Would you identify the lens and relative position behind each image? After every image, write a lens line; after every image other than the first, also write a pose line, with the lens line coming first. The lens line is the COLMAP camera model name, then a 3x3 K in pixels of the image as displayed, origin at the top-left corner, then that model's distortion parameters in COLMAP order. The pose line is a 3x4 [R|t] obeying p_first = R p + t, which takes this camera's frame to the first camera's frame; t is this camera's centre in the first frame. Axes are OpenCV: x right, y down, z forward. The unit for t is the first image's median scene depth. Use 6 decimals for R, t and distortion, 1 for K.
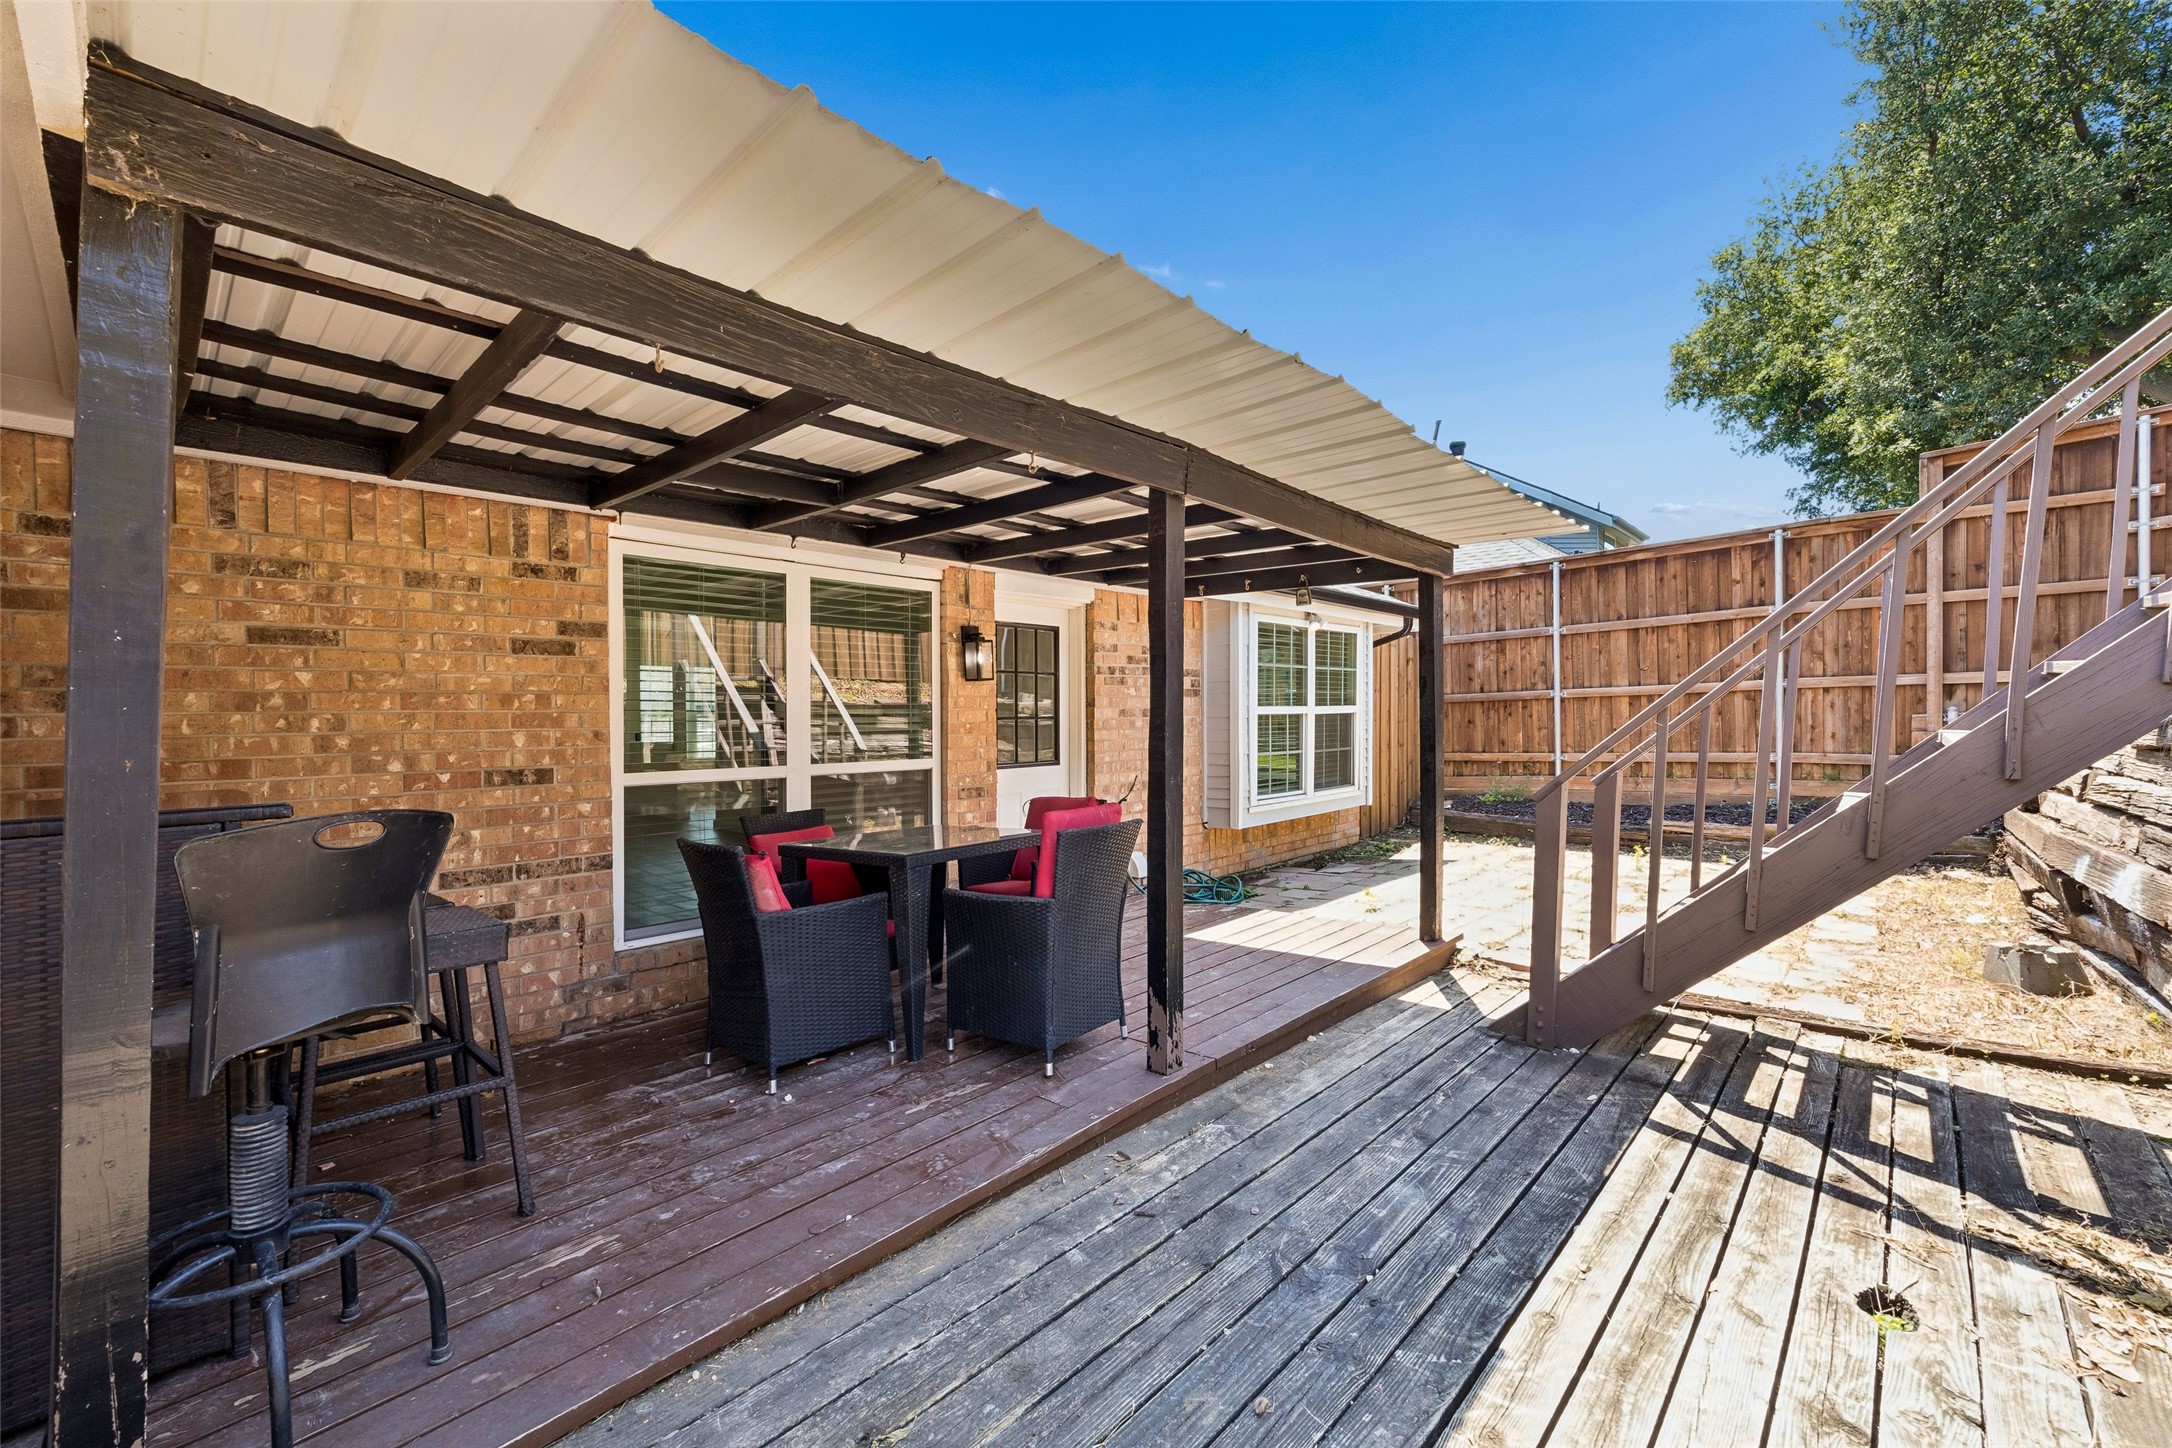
lens RADIAL K [[882.9, 0, 1098.4], [0, 882.9, 717.2], [0, 0, 1]] dist [0.010808, -0.000048]
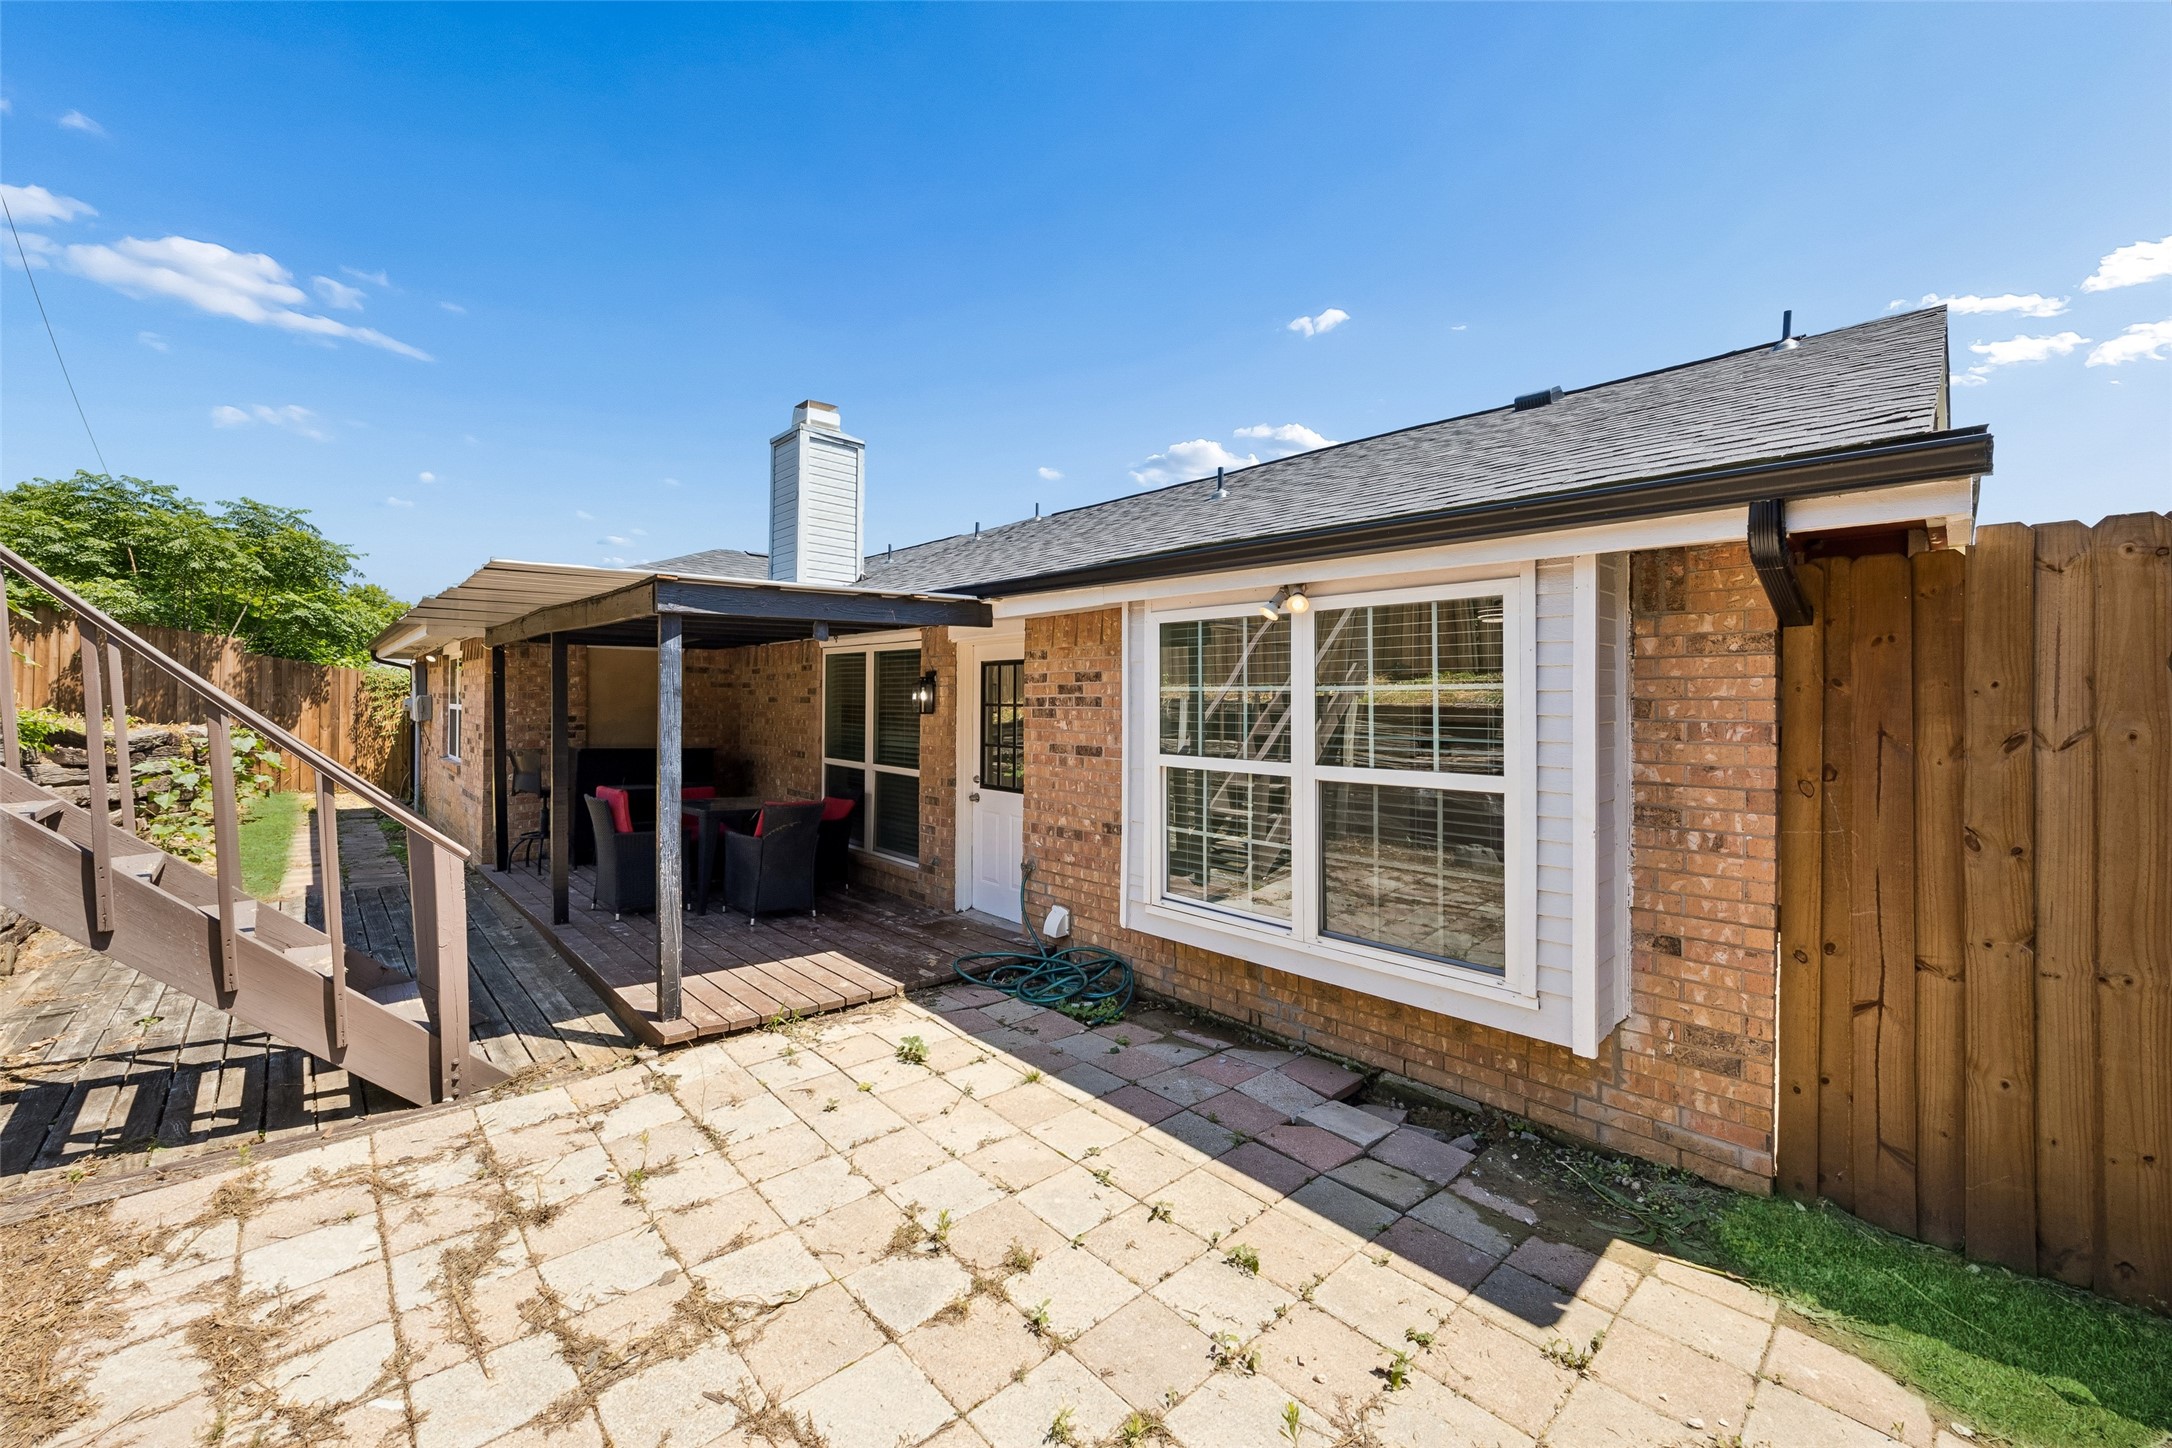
lens RADIAL K [[840.8, 0, 1084.4], [0, 840.8, 710.2], [0, 0, 1]] dist [-0.001720, -0.000073]
pose [[-0.074225, 0.019108, -0.997058, 1.751583], [-0.014431, 0.999691, 0.020233, -0.122969], [0.997137, 0.015891, -0.073926, 2.186144]]
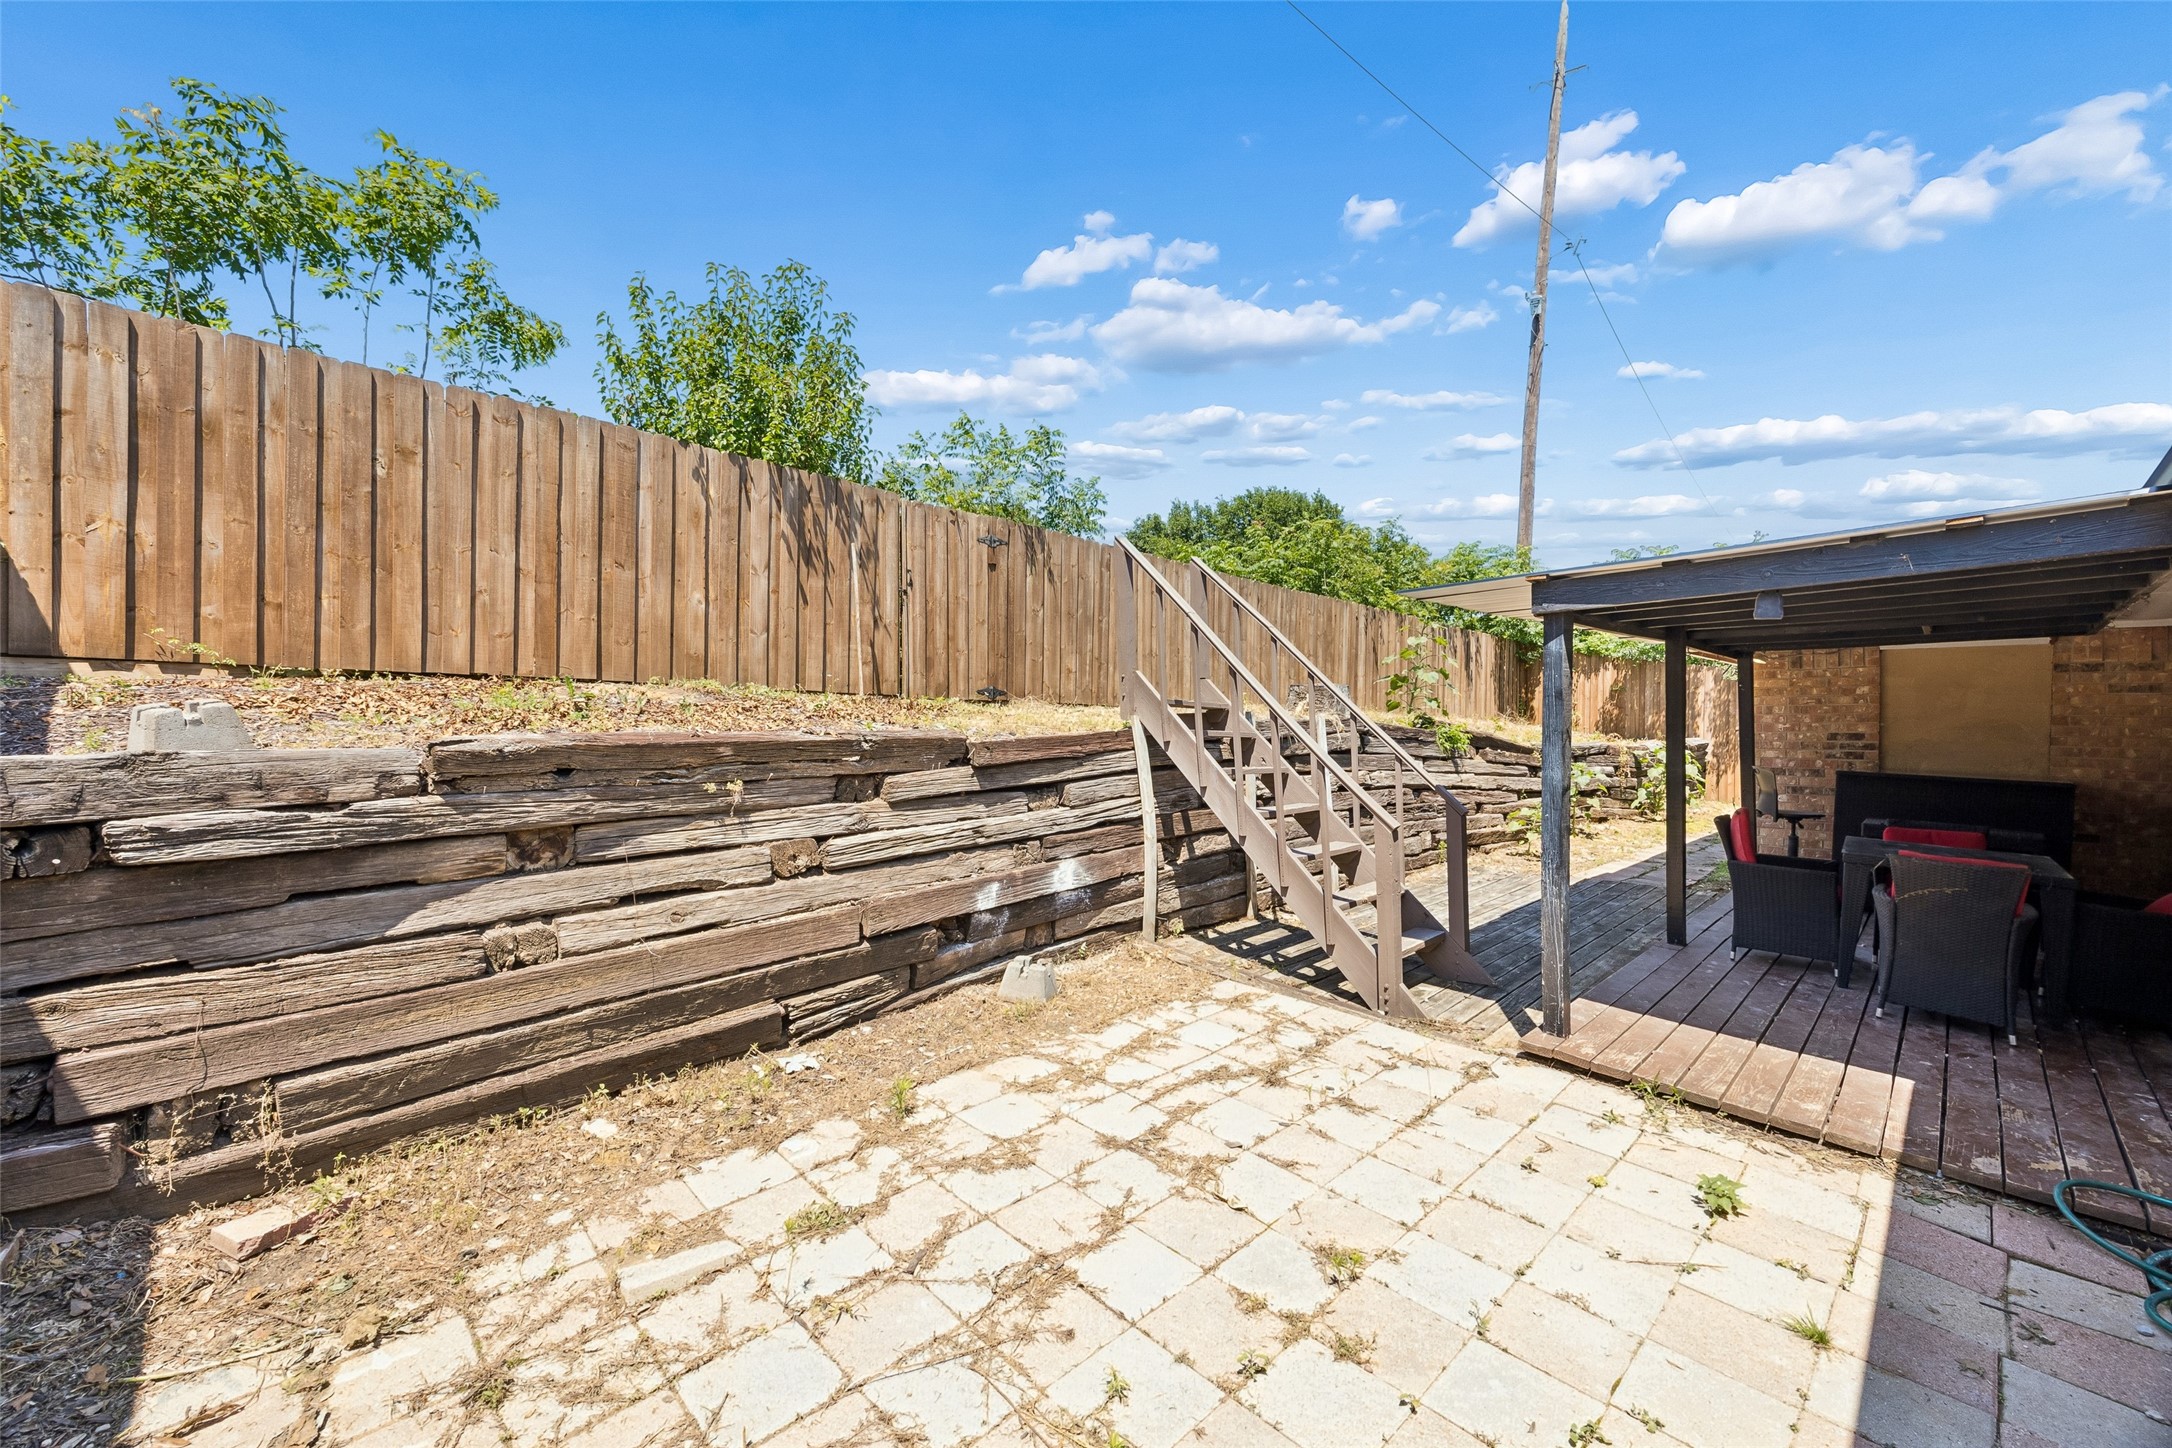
lens RADIAL K [[840.8, 0, 1084.4], [0, 840.8, 710.2], [0, 0, 1]] dist [-0.001720, -0.000073]
pose [[-0.997837, 0.010138, 0.064953, 1.156672], [0.009913, 0.999944, -0.003776, -0.100605], [-0.064988, -0.003123, -0.997881, 2.747470]]
